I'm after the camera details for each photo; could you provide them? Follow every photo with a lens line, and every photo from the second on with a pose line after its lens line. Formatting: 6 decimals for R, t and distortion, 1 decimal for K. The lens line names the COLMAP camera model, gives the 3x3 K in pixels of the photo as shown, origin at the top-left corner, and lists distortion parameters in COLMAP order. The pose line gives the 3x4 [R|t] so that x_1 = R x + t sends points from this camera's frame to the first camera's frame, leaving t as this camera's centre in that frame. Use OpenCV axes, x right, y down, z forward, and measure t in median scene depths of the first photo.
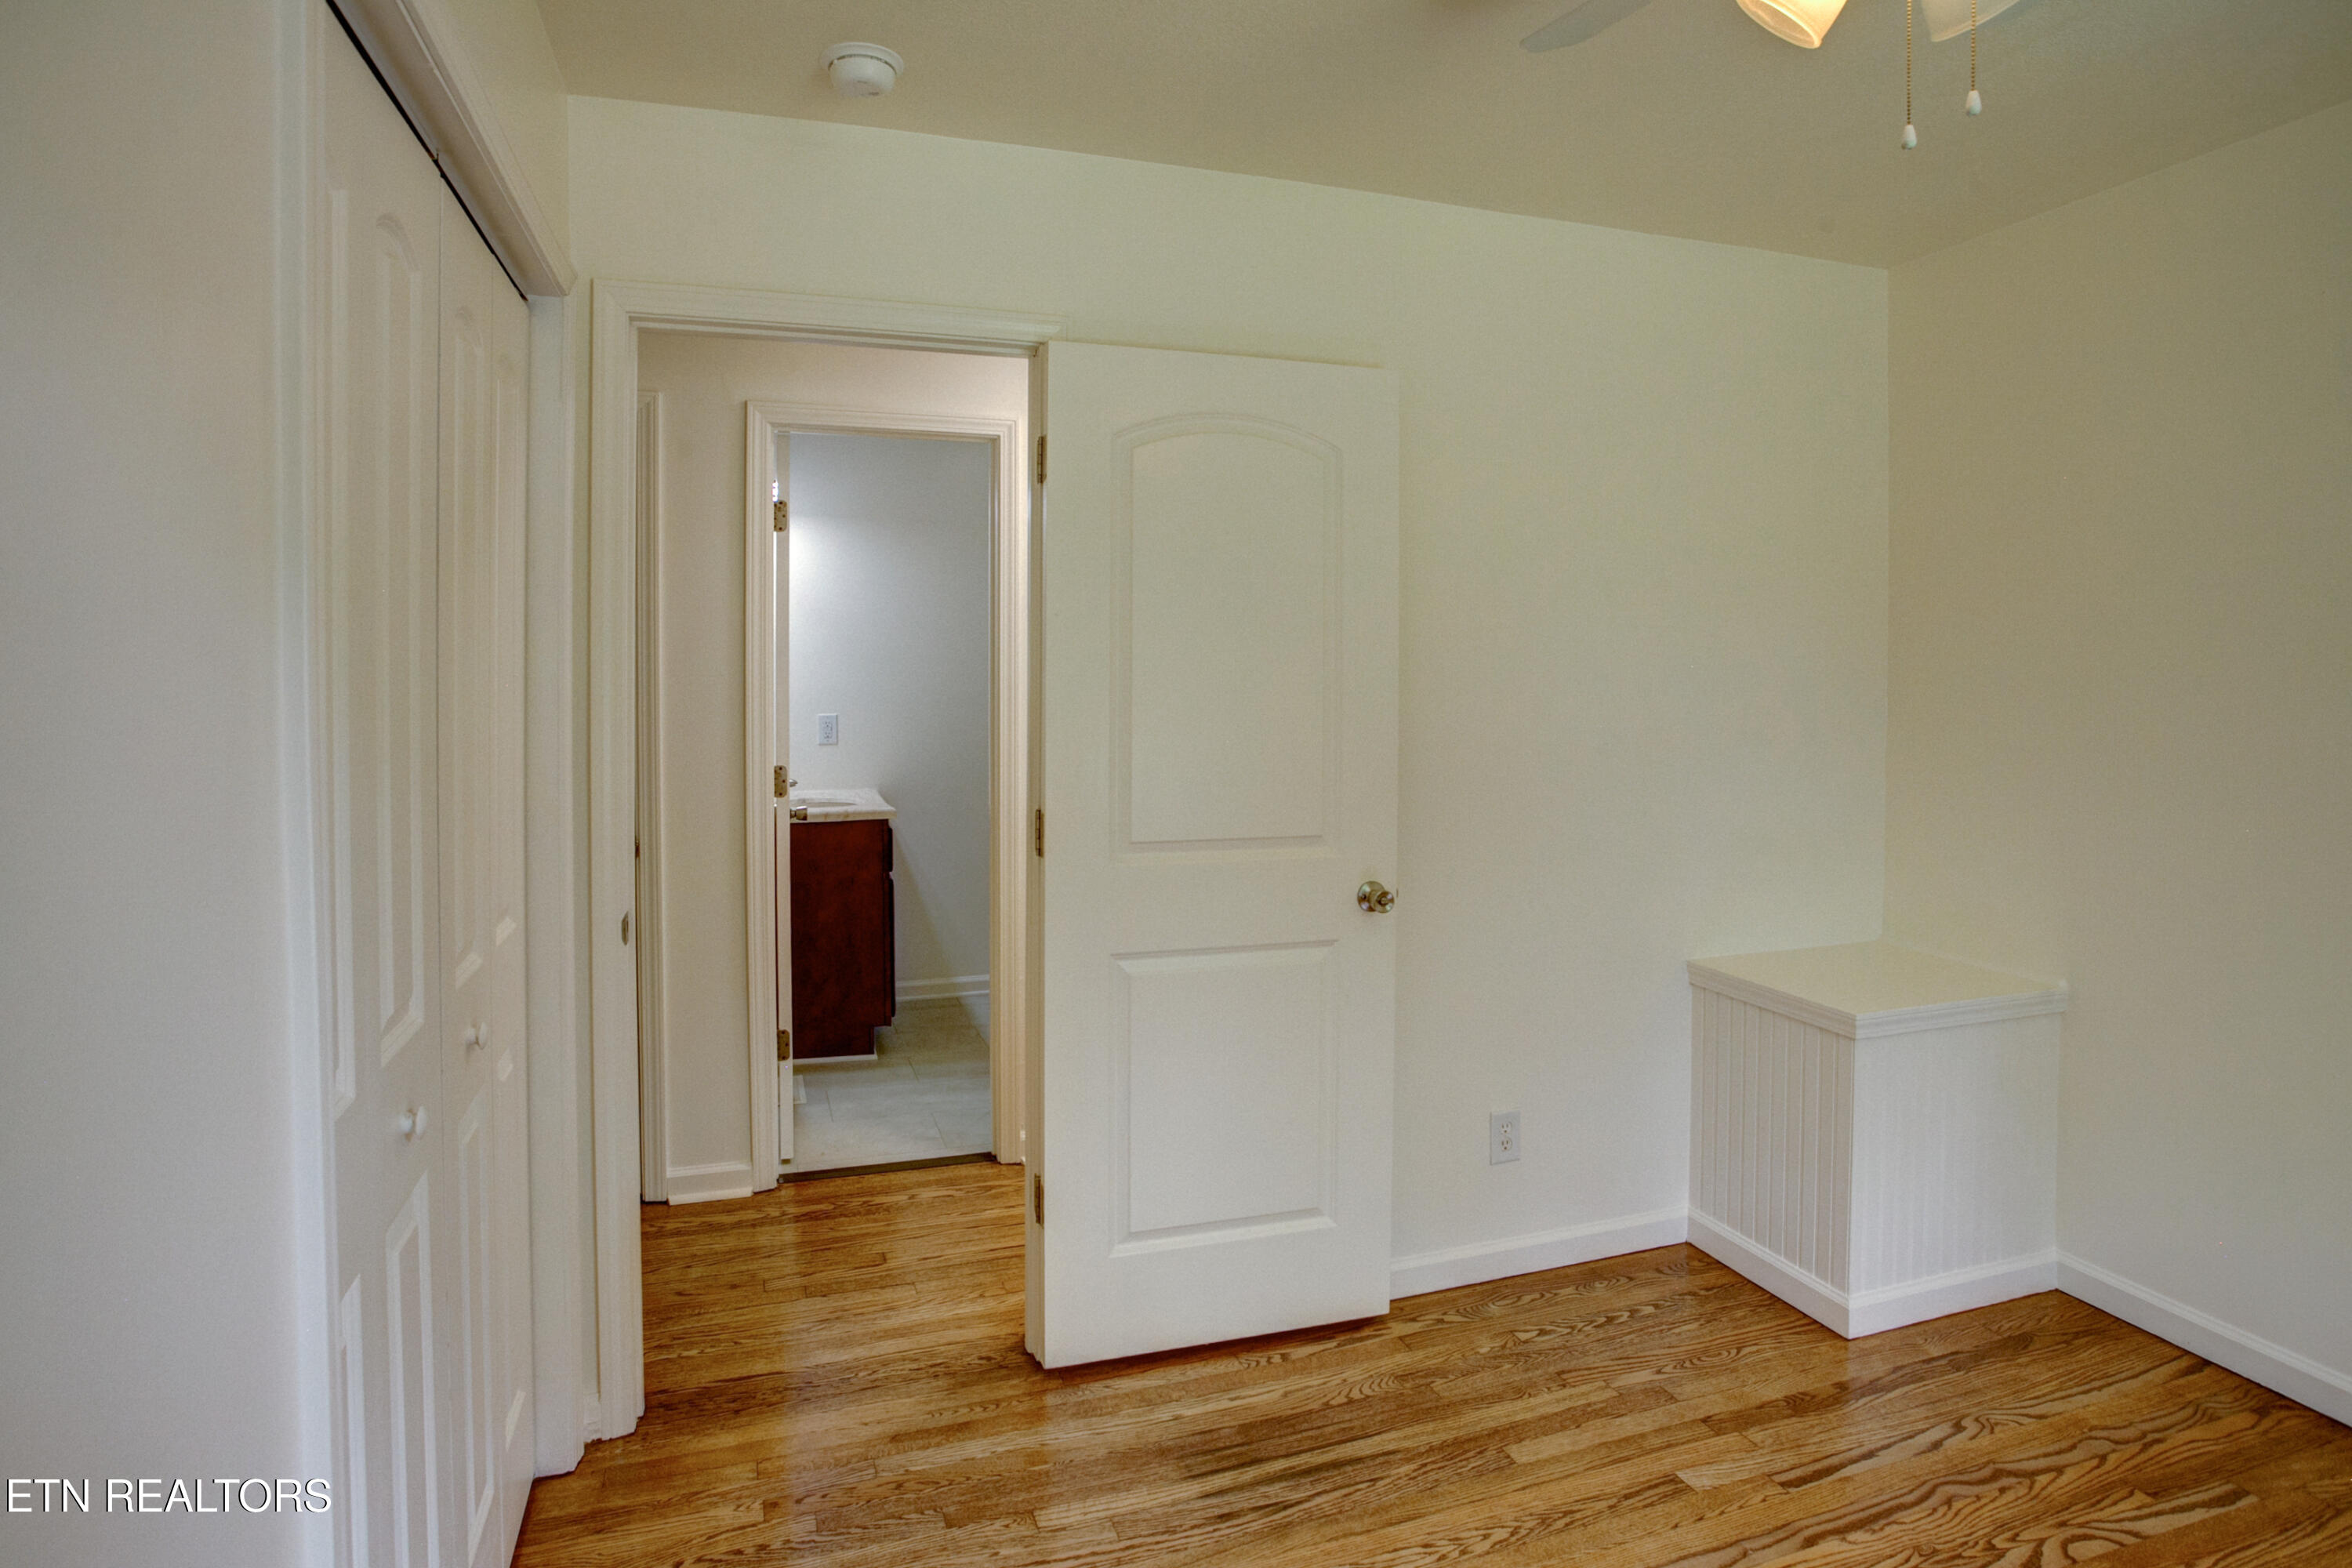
lens RADIAL K [[1211.8, 0, 1174.2], [0, 1211.8, 790.1], [0, 0, 1]] dist [-0.066823, 0.035504]
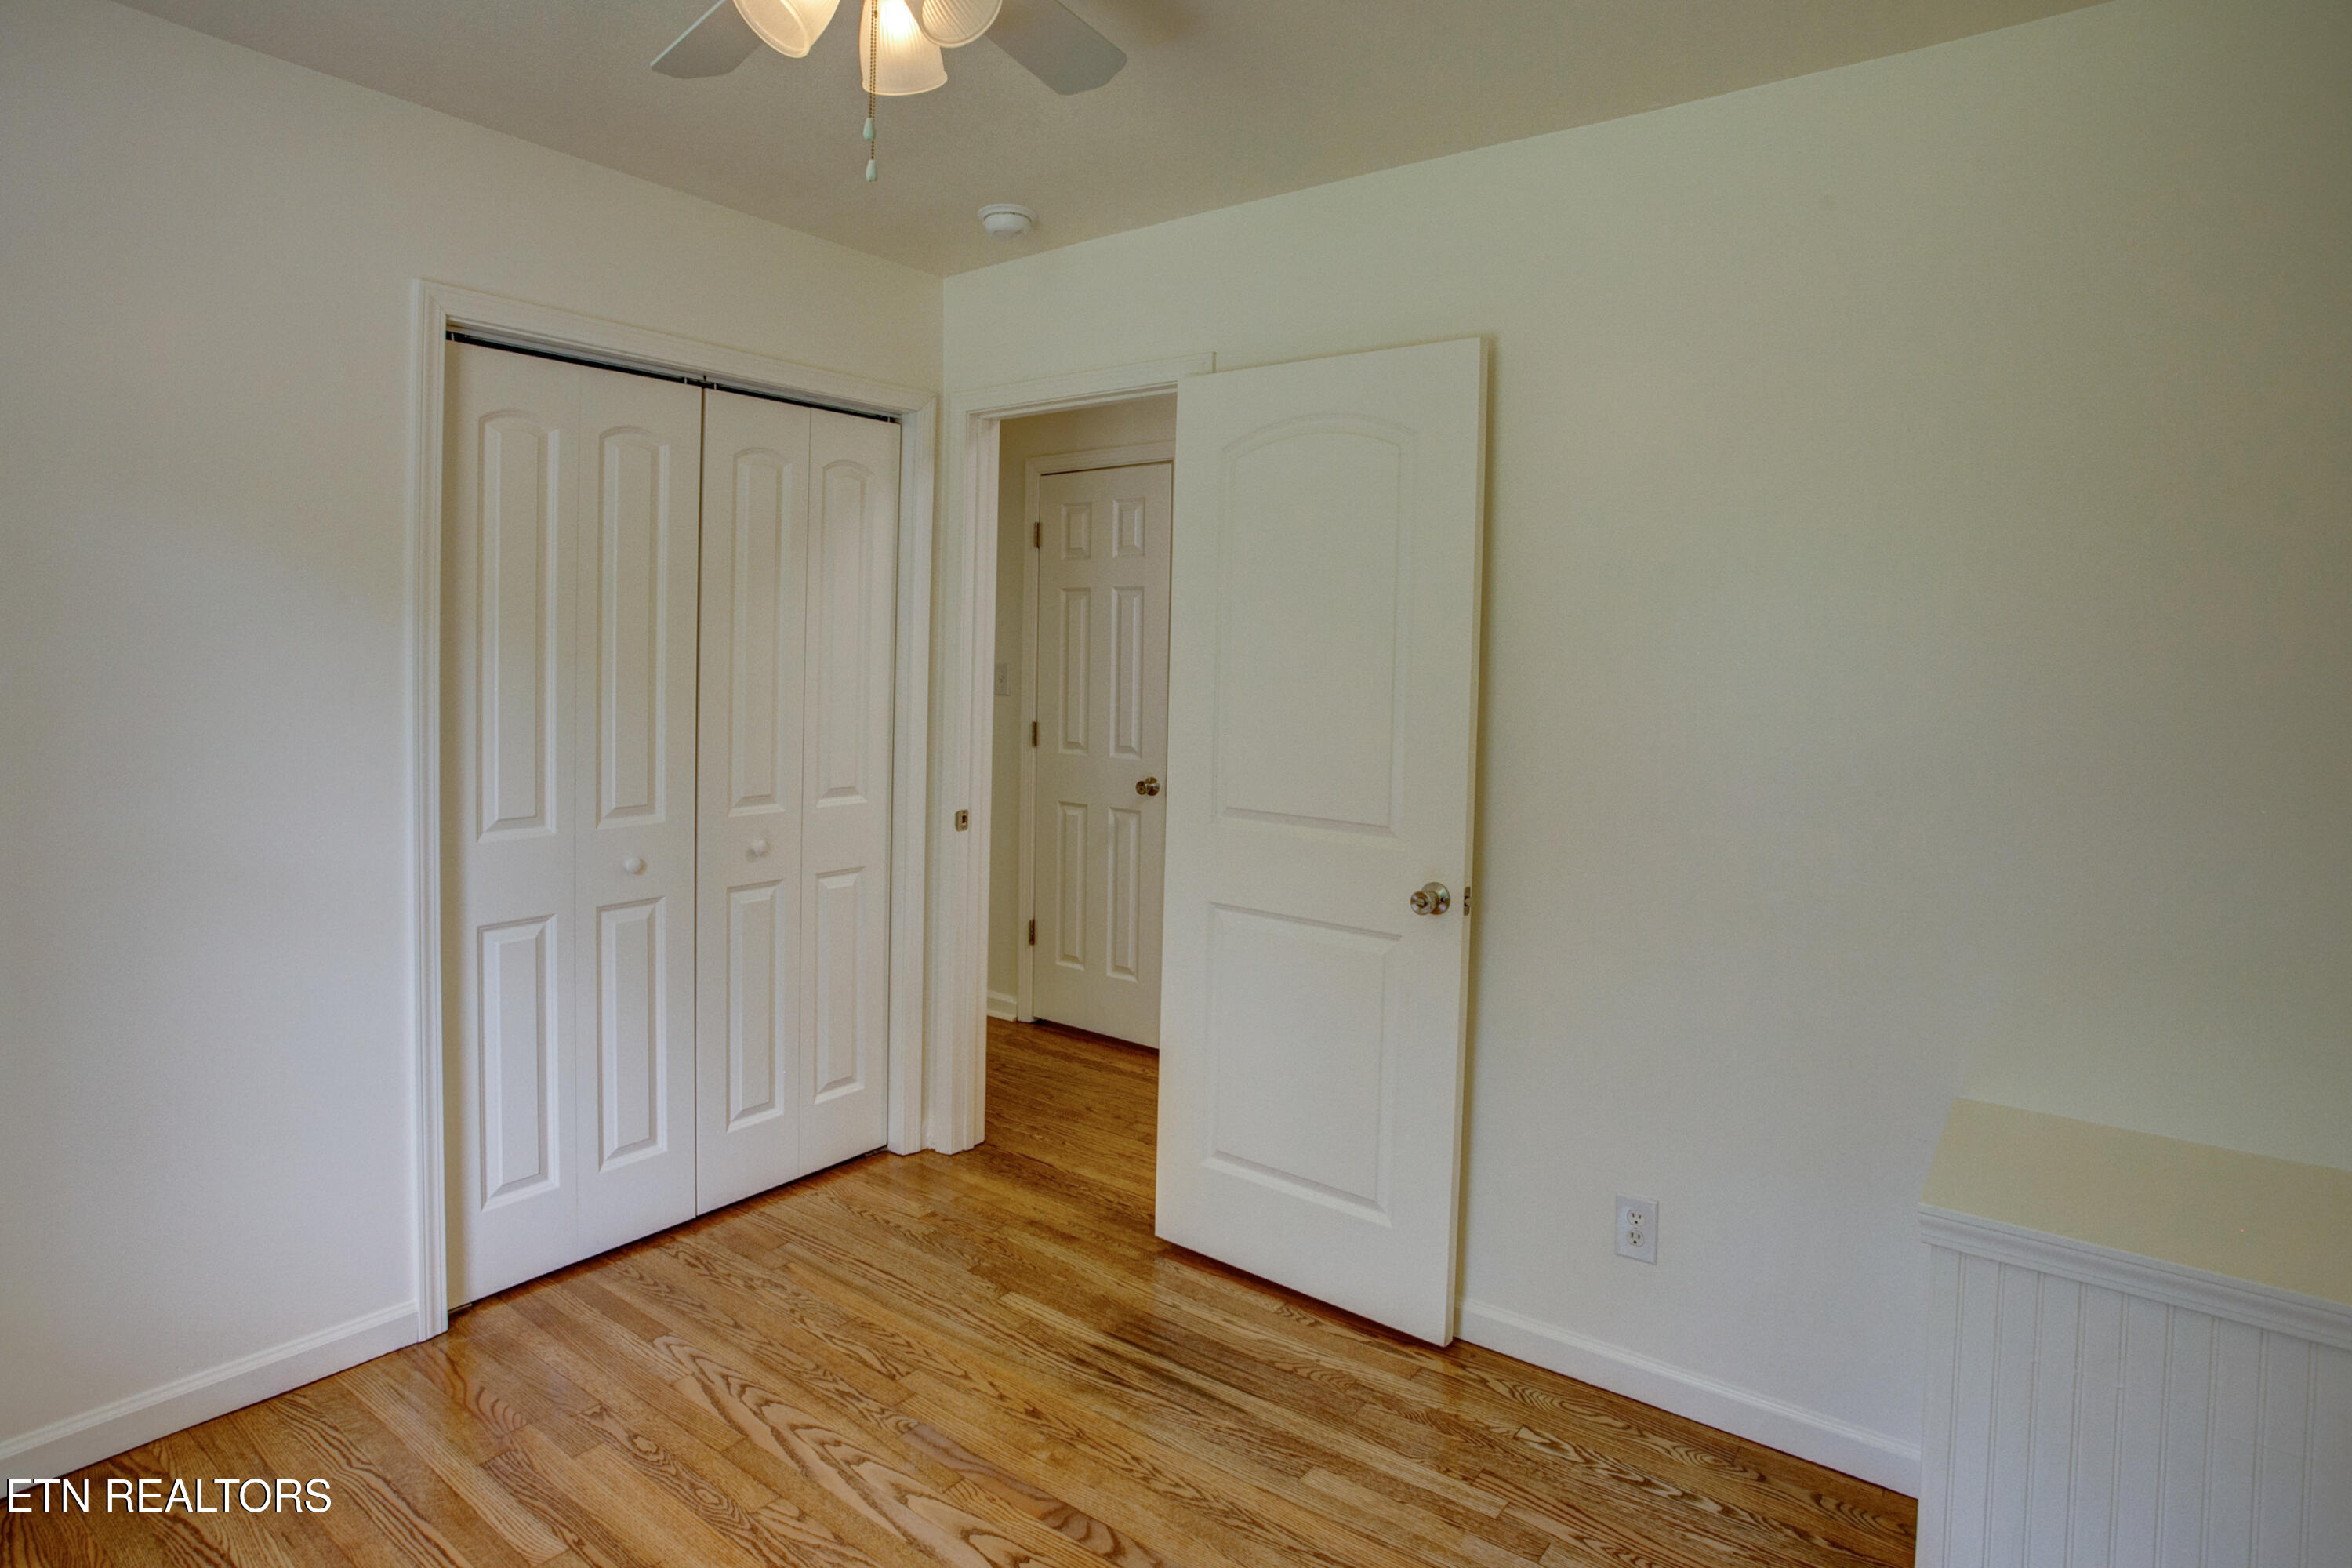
lens RADIAL K [[1211.8, 0, 1174.2], [0, 1211.8, 790.1], [0, 0, 1]] dist [-0.066823, 0.035504]
pose [[0.581676, 0.100638, -0.807171, 0.862050], [-0.098756, 0.993714, 0.052729, -0.028939], [0.807404, 0.049042, 0.587958, 0.288143]]
